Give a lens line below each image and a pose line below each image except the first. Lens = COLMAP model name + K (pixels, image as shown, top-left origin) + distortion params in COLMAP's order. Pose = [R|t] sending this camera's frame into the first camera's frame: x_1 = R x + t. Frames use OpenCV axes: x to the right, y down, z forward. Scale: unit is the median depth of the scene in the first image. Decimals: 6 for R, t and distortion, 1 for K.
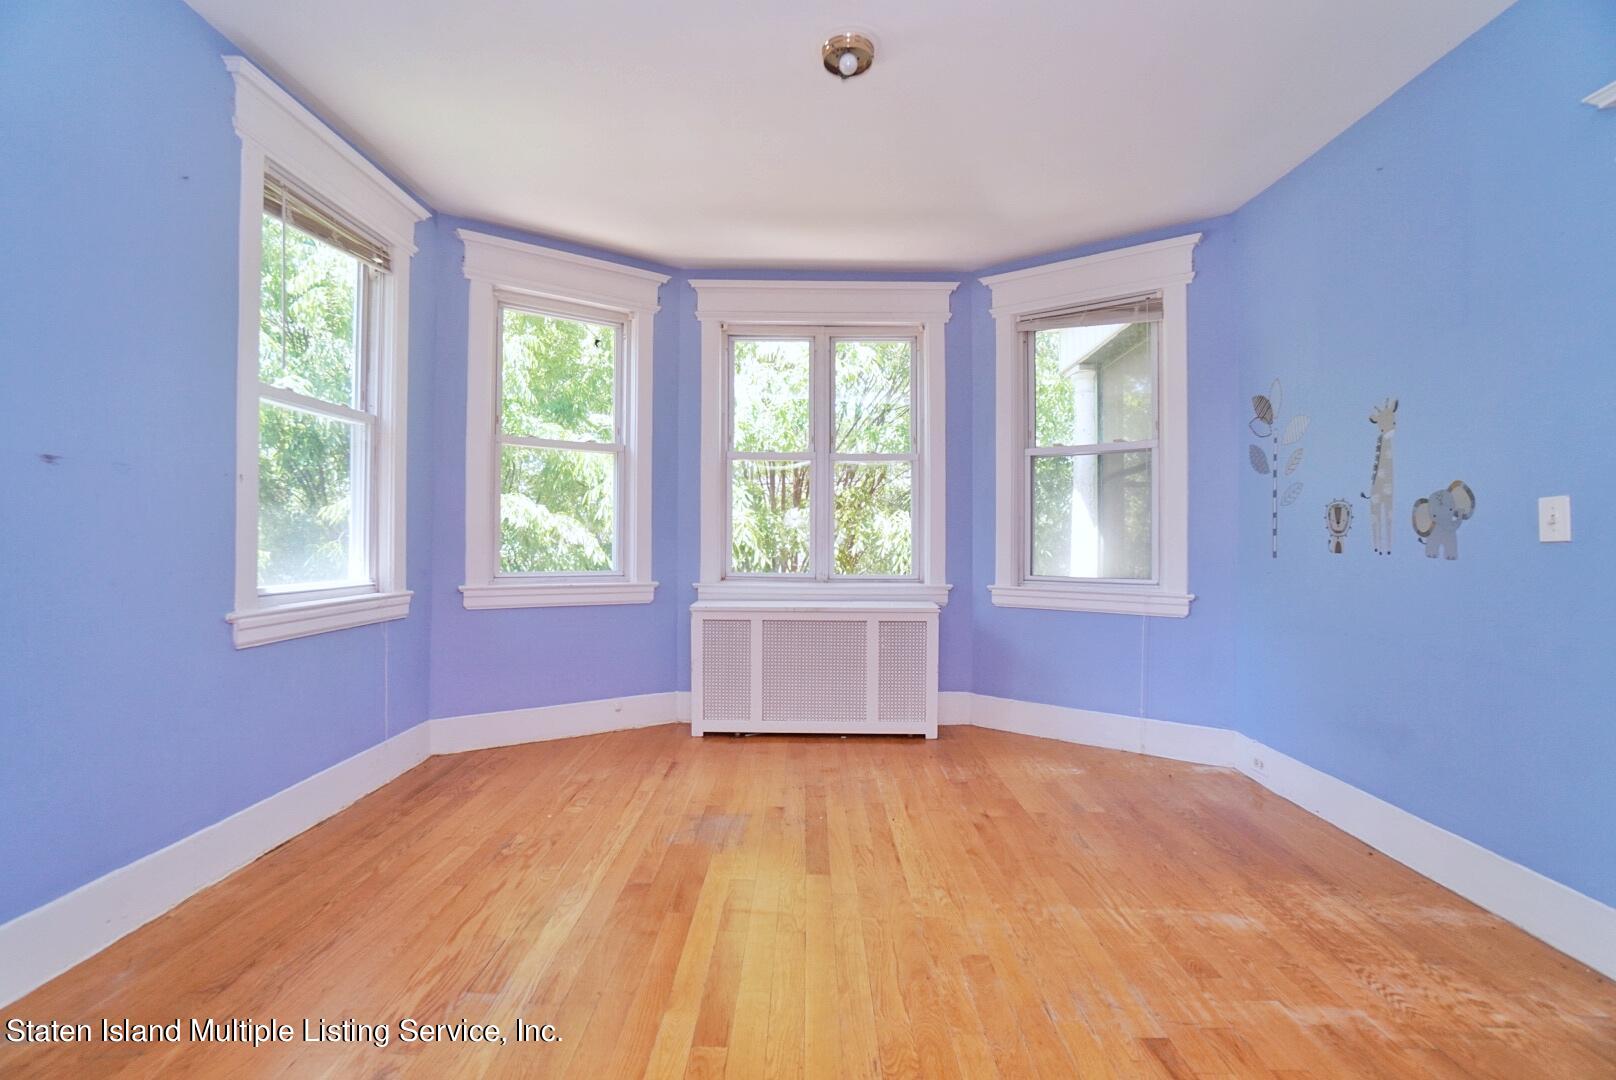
lens RADIAL K [[716.1, 0, 804.7], [0, 716.1, 537.7], [0, 0, 1]] dist [-0.047094, 0.017166]
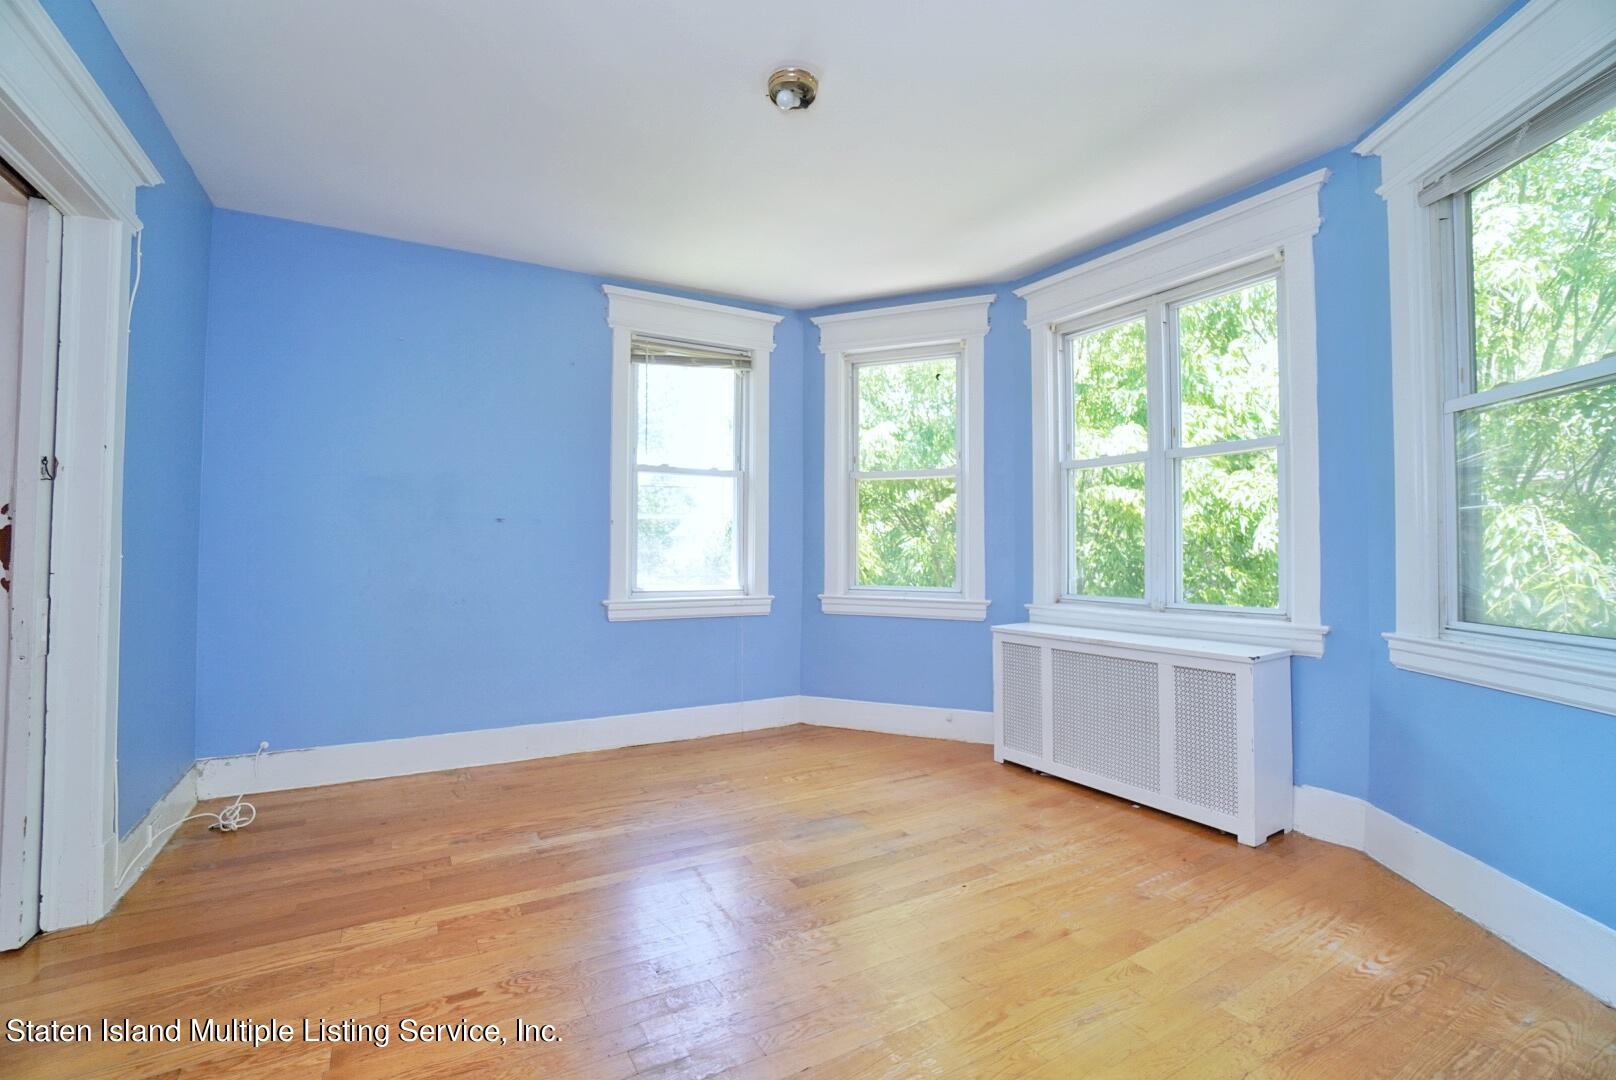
lens RADIAL K [[716.1, 0, 833.5], [0, 716.1, 540.9], [0, 0, 1]] dist [-0.047094, 0.017166]
pose [[0.532988, -0.020477, -0.845875, 0.557982], [0.001641, 0.999730, -0.023167, 0.001488], [0.846121, 0.010959, 0.532878, 0.298675]]
